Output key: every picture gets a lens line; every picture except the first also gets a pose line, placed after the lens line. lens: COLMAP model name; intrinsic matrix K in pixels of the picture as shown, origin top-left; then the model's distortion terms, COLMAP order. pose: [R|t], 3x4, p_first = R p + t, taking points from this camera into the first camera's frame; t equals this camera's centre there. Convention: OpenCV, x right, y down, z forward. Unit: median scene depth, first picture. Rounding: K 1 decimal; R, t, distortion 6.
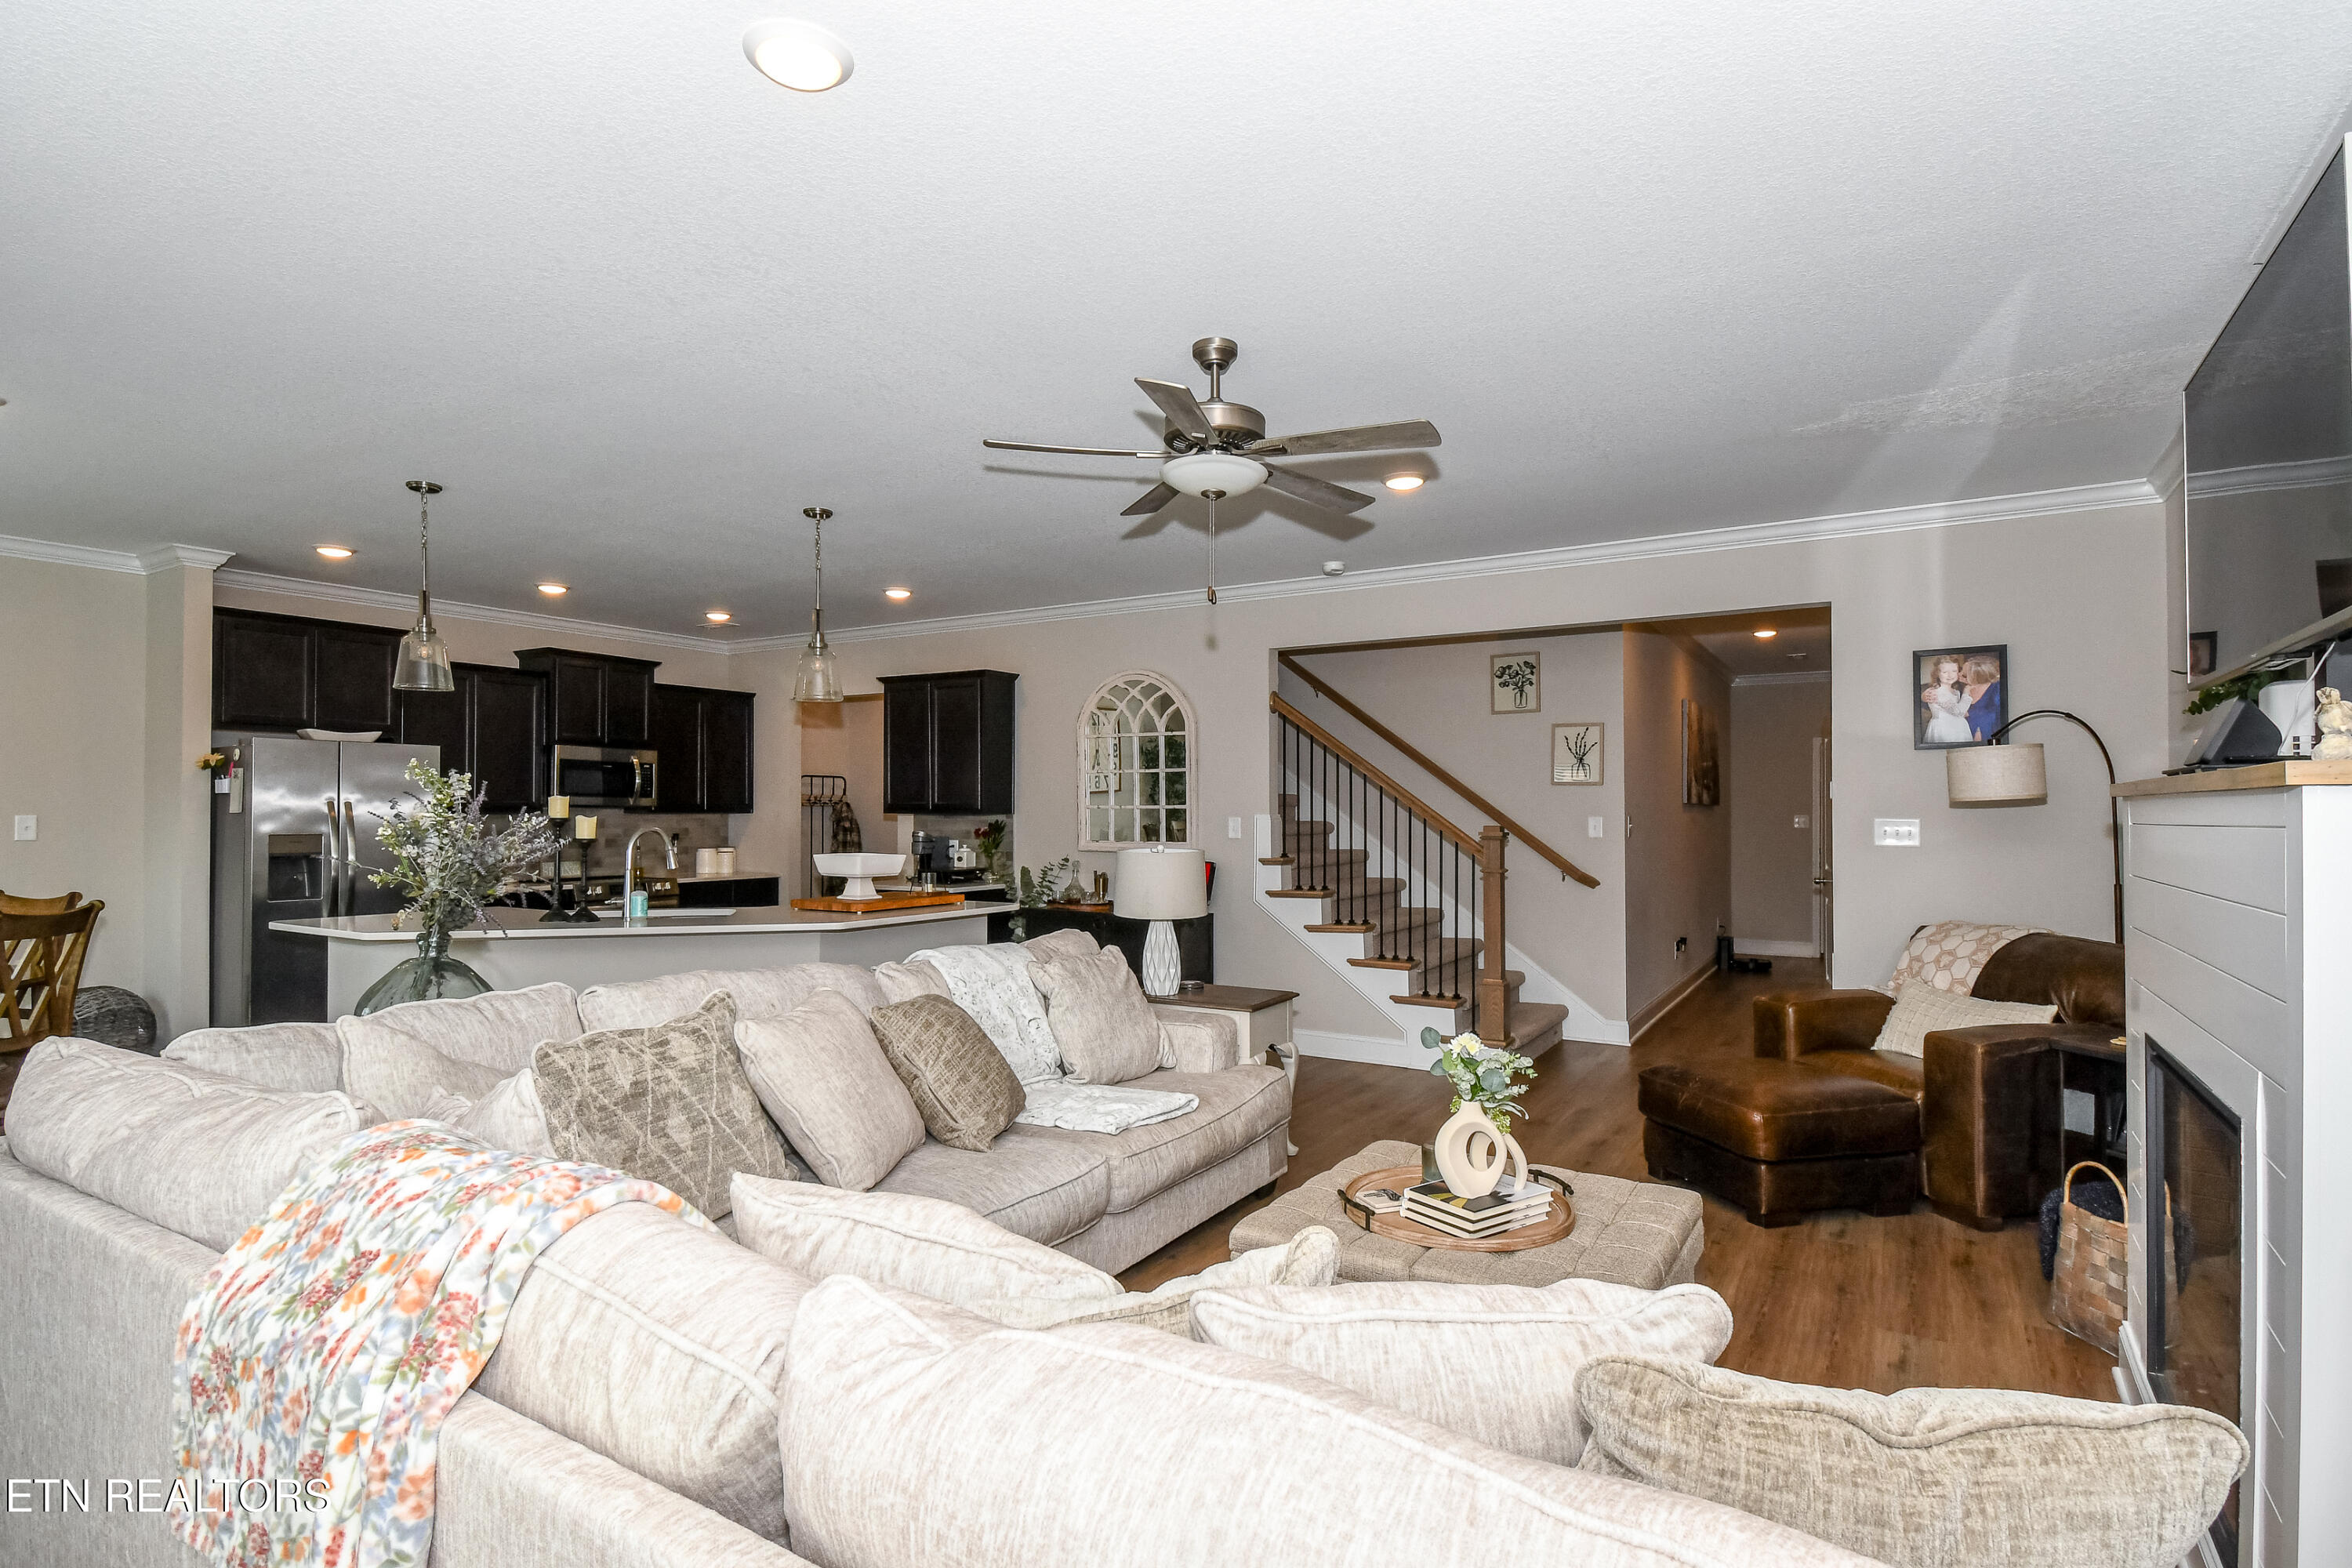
lens RADIAL K [[1122.4, 0, 1170.0], [0, 1122.4, 782.9], [0, 0, 1]] dist [0.006596, -0.016631]
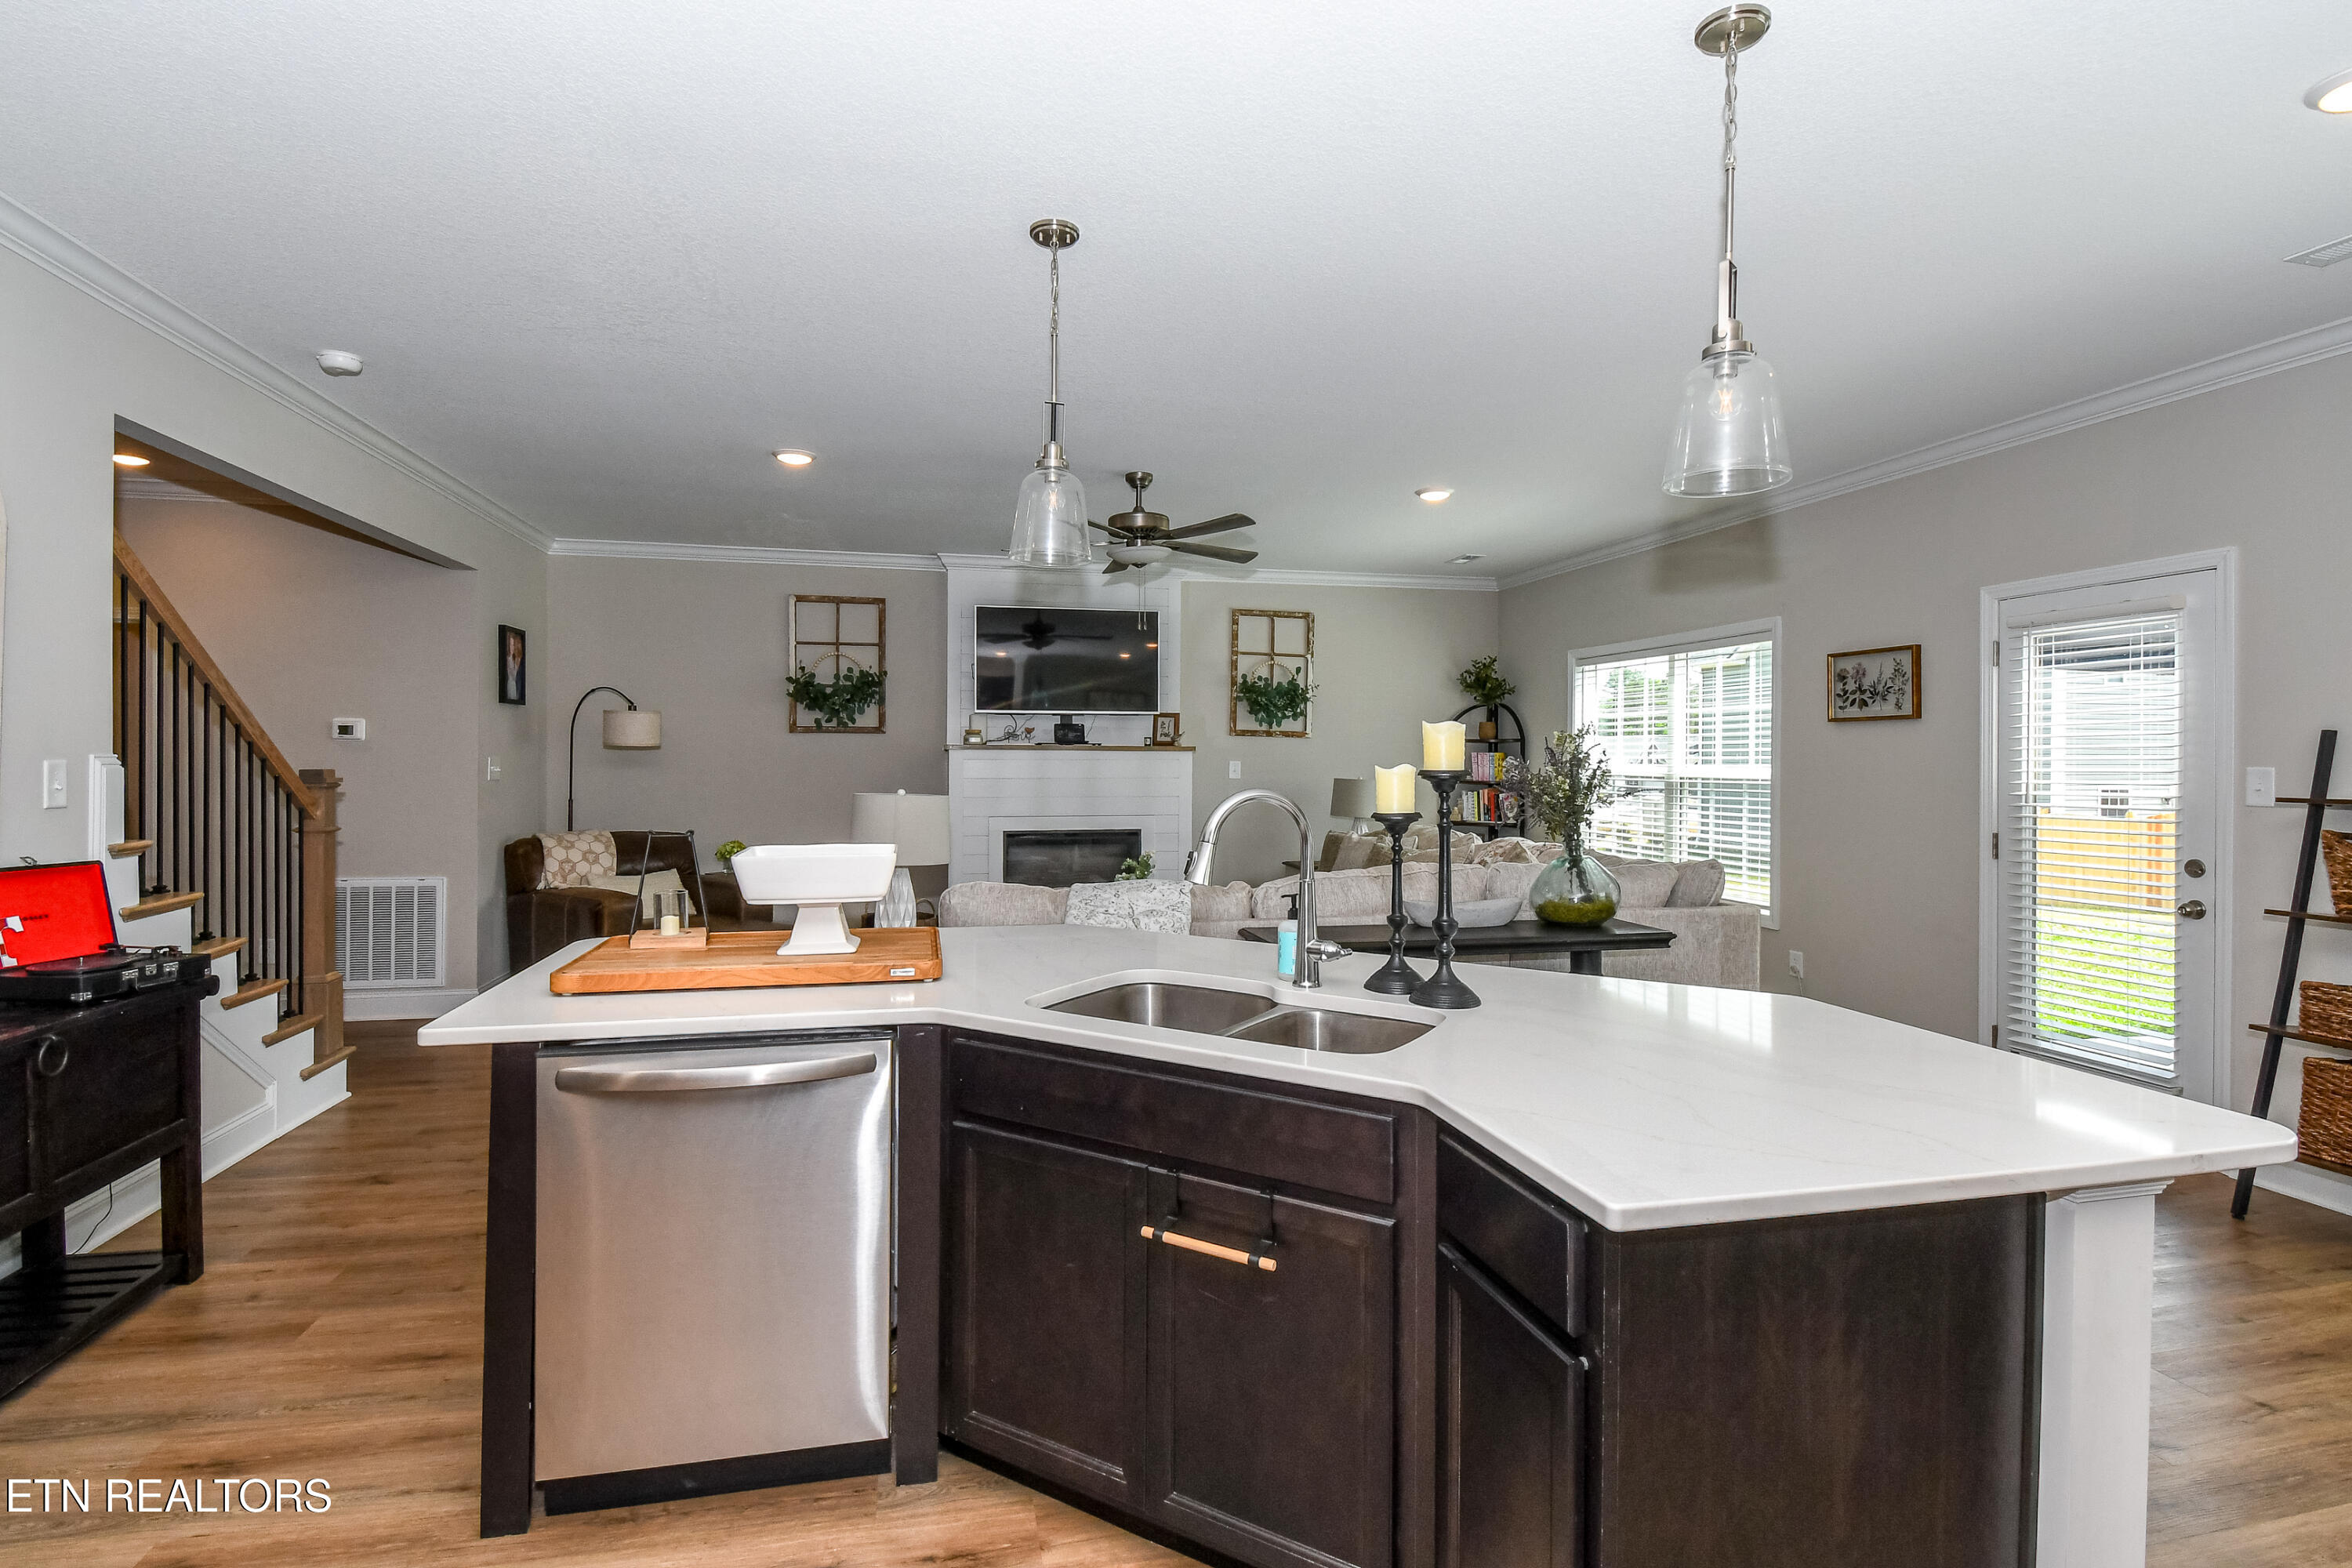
lens RADIAL K [[1155.5, 0, 1132.7], [0, 1155.5, 762.2], [0, 0, 1]] dist [0.024143, -0.024647]
pose [[-0.676377, -0.004998, 0.736539, -0.541754], [-0.022779, 0.999641, -0.014135, 0.027117], [-0.736204, -0.026339, -0.676247, 0.954776]]
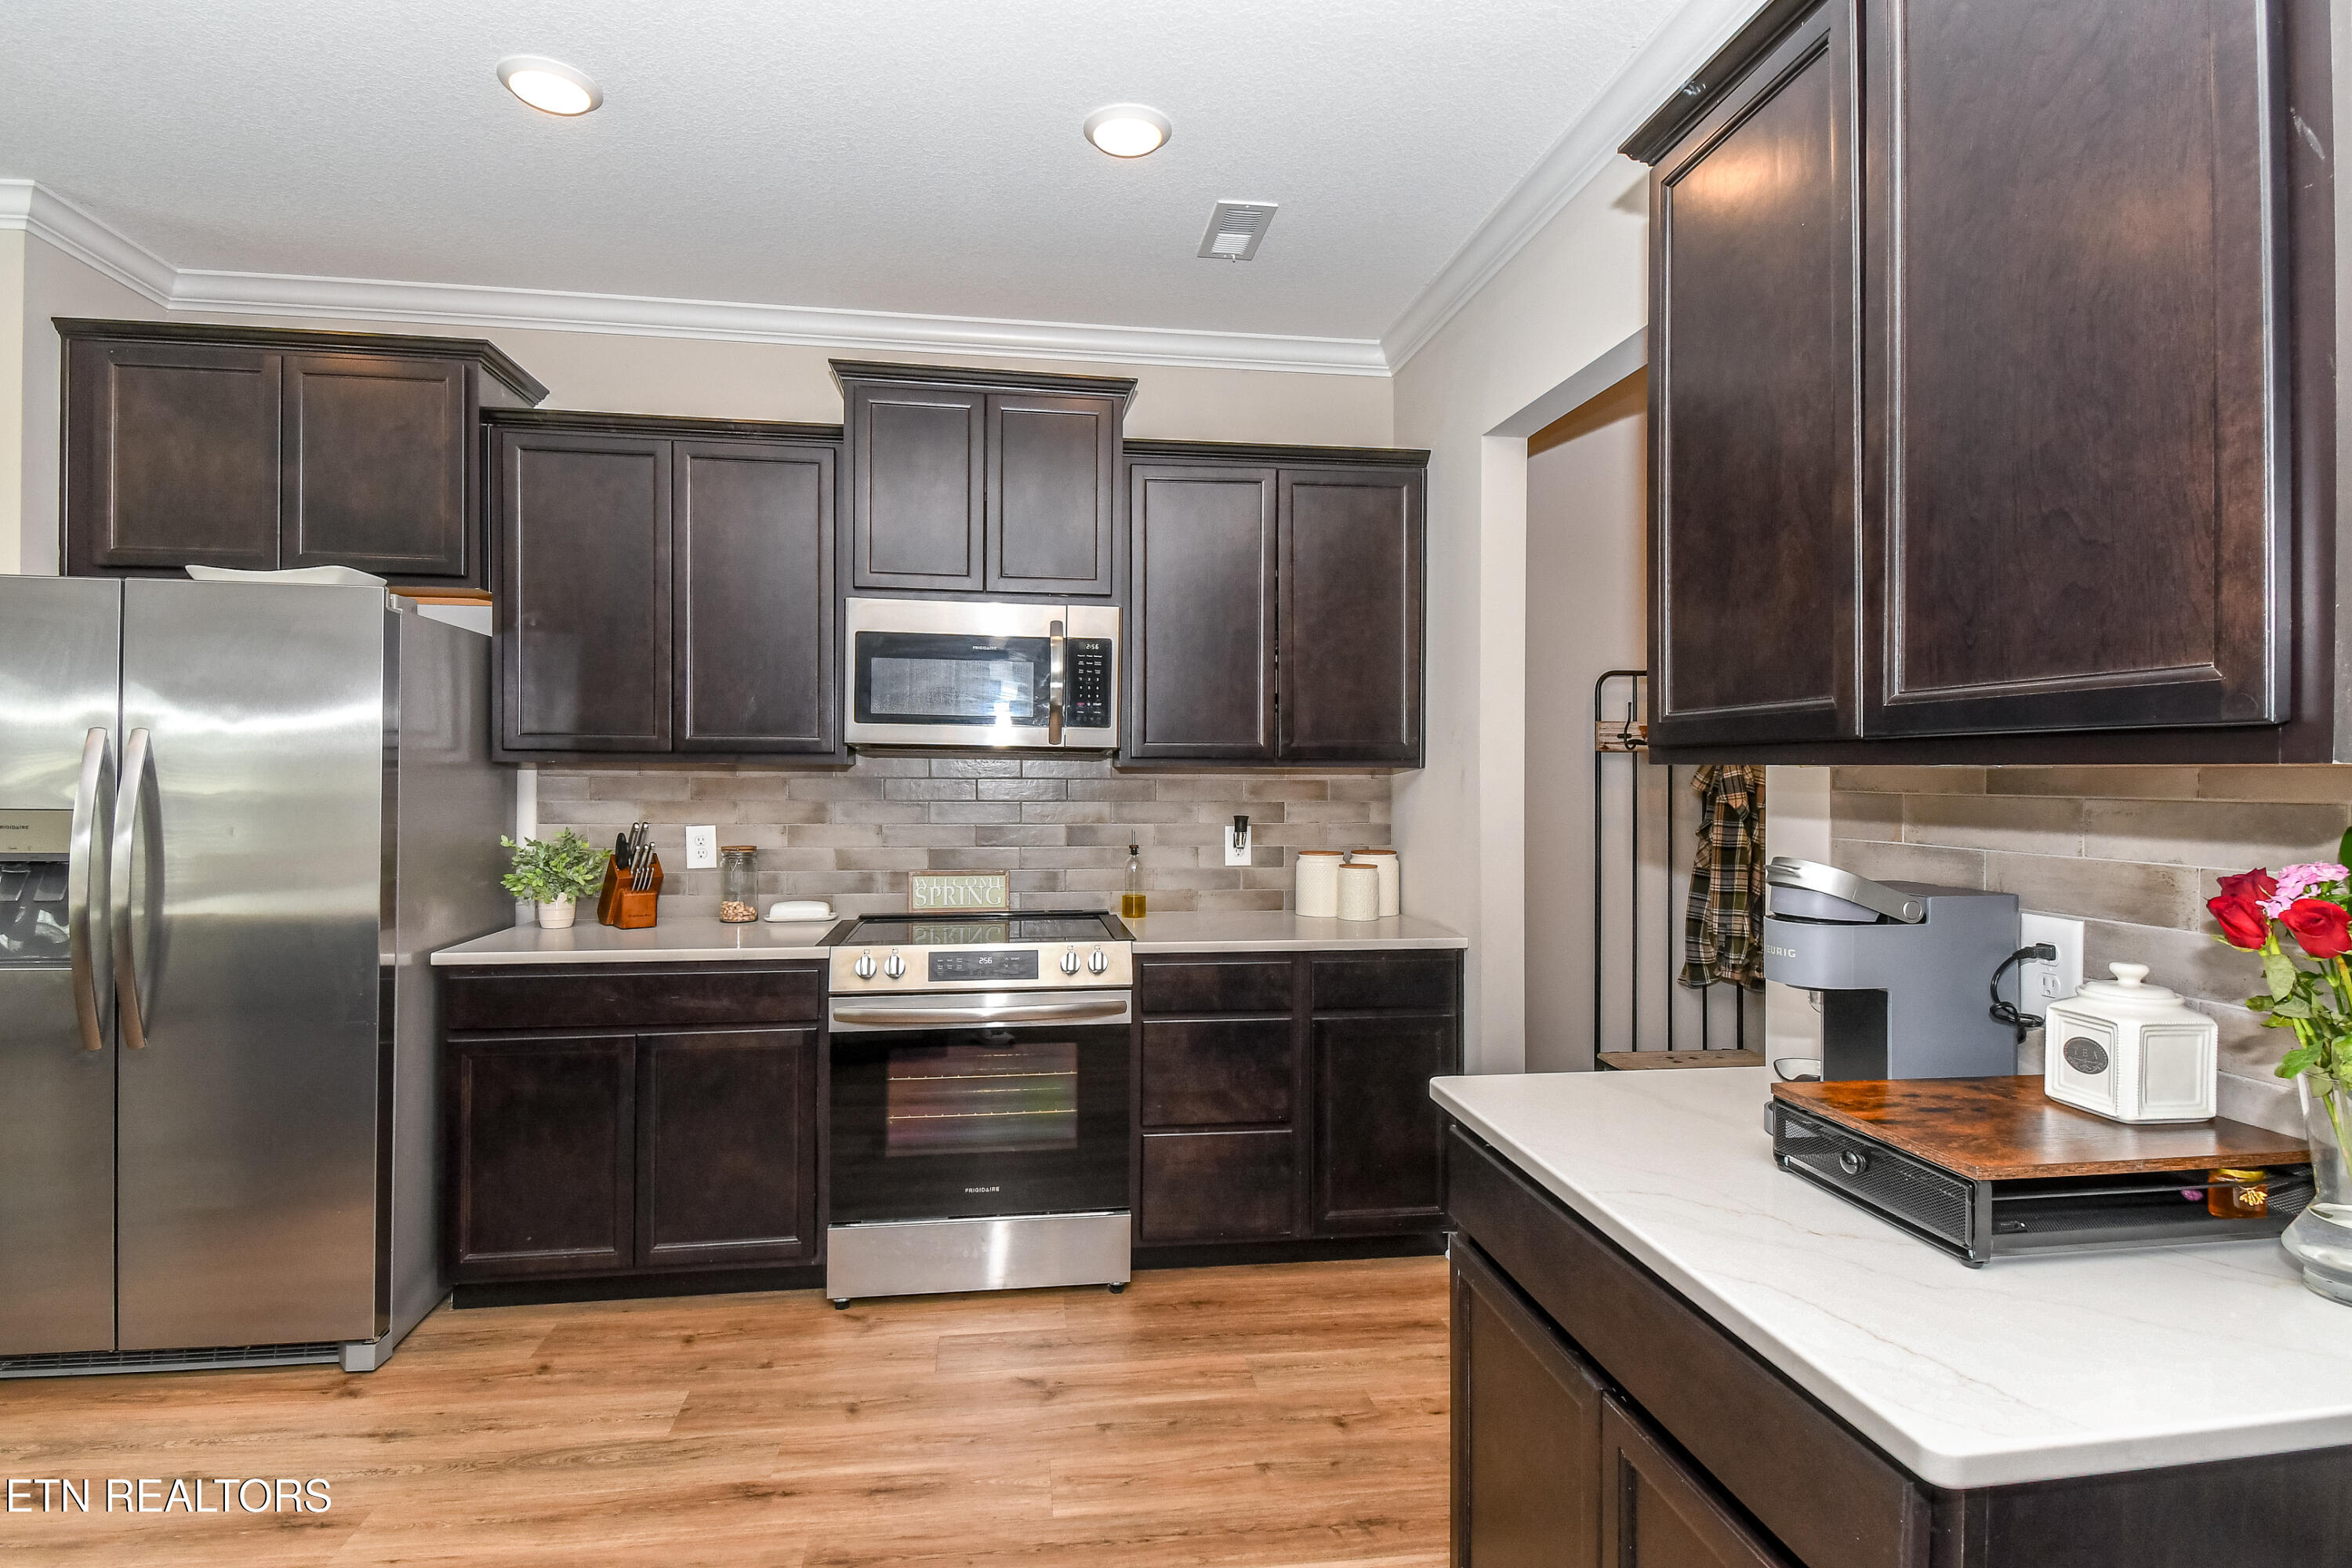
lens RADIAL K [[1148.5, 0, 1188.0], [0, 1148.5, 774.5], [0, 0, 1]] dist [0.020538, -0.017482]
pose [[0.638524, 0.005302, -0.769584, -0.156087], [0.012895, 0.999762, 0.017587, 0.026313], [0.769494, -0.021153, 0.638303, 0.871528]]
